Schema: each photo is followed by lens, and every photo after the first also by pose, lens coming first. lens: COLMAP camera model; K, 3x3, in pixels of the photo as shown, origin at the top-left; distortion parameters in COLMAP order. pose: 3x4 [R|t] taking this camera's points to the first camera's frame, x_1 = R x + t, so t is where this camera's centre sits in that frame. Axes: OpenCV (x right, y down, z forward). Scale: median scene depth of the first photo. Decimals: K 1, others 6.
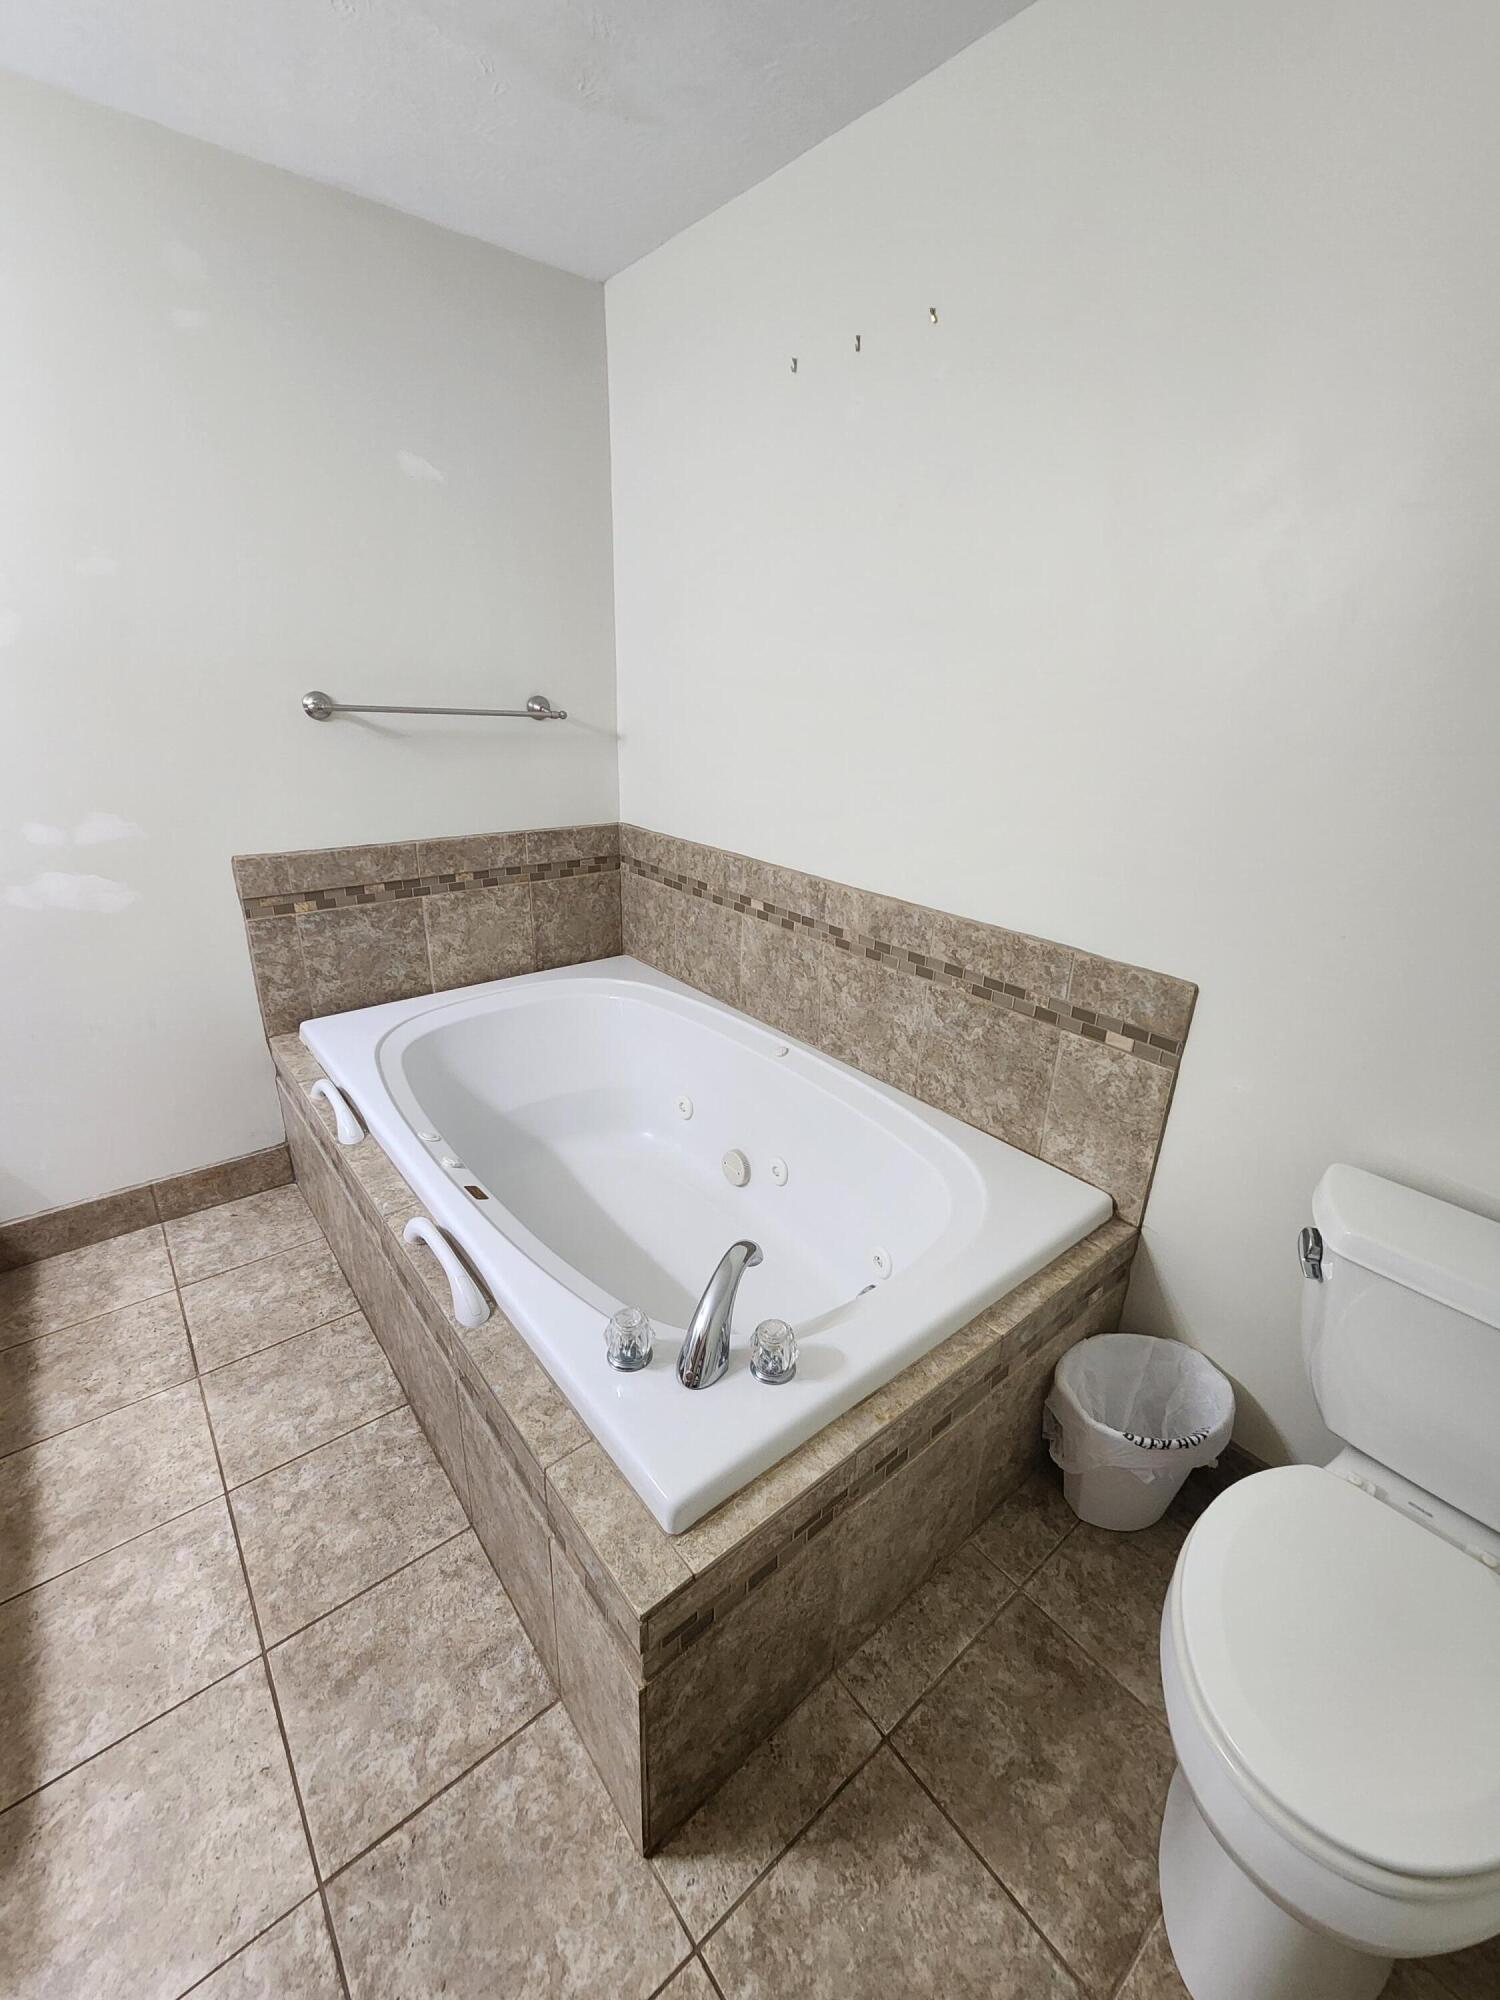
lens RADIAL K [[824.8, 0, 748.8], [0, 824.8, 984.4], [0, 0, 1]] dist [0.000269, -0.000784]
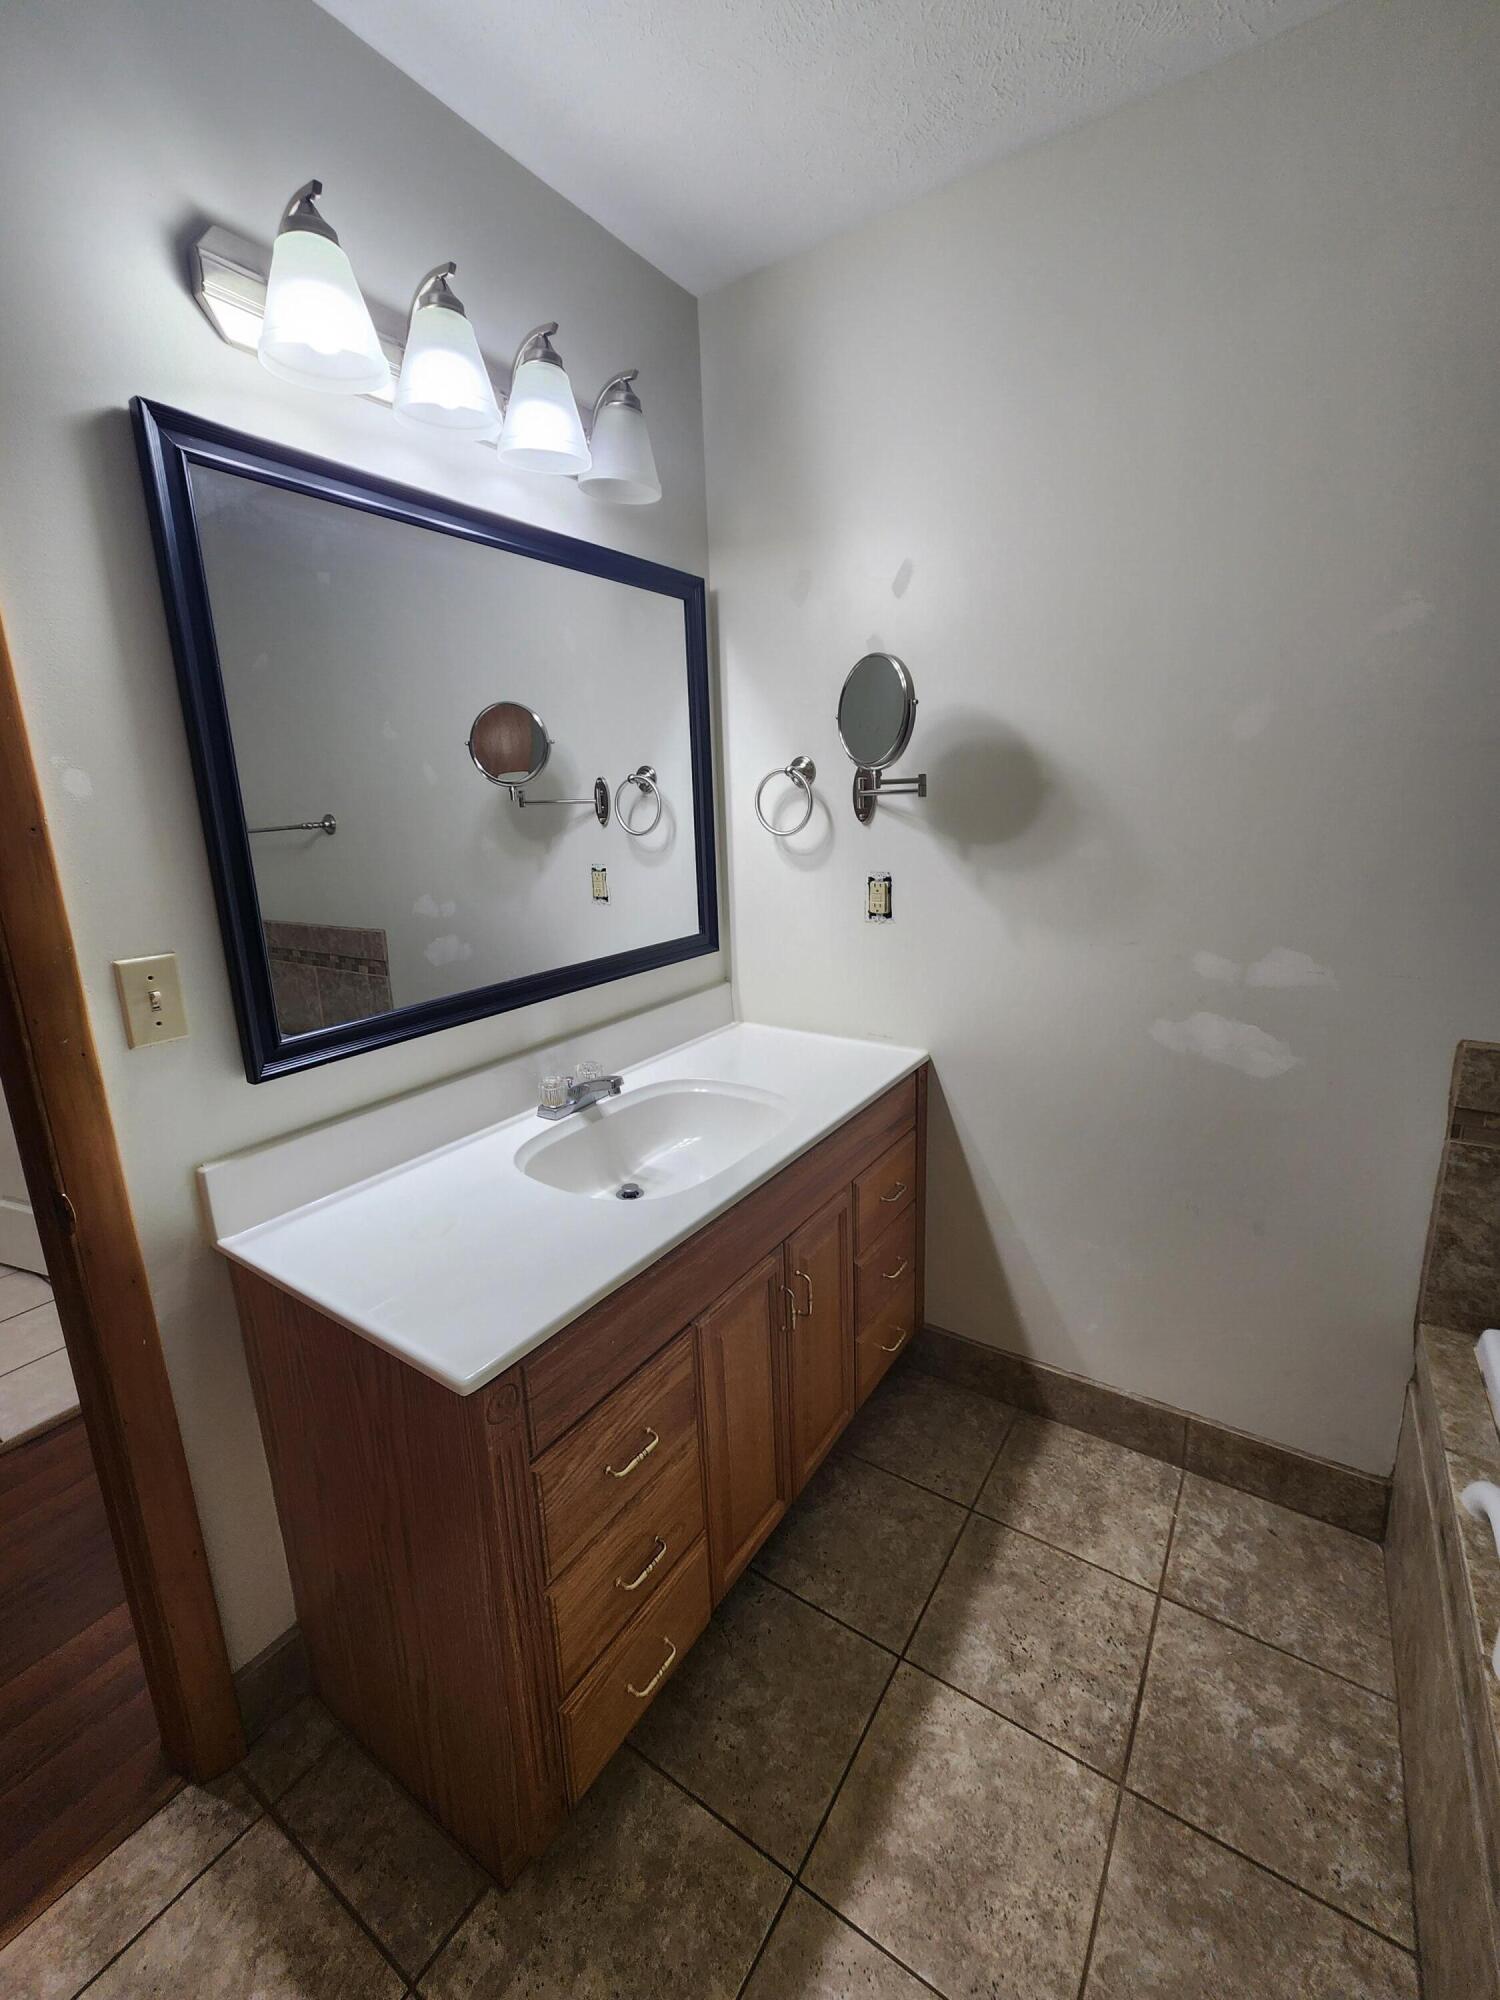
lens RADIAL K [[824.8, 0, 748.8], [0, 824.8, 984.4], [0, 0, 1]] dist [0.000269, -0.000784]
pose [[0.290825, 0.175155, -0.940607, -0.203443], [-0.288192, 0.953479, 0.088447, -0.096096], [0.912341, 0.245352, 0.327774, 0.292113]]
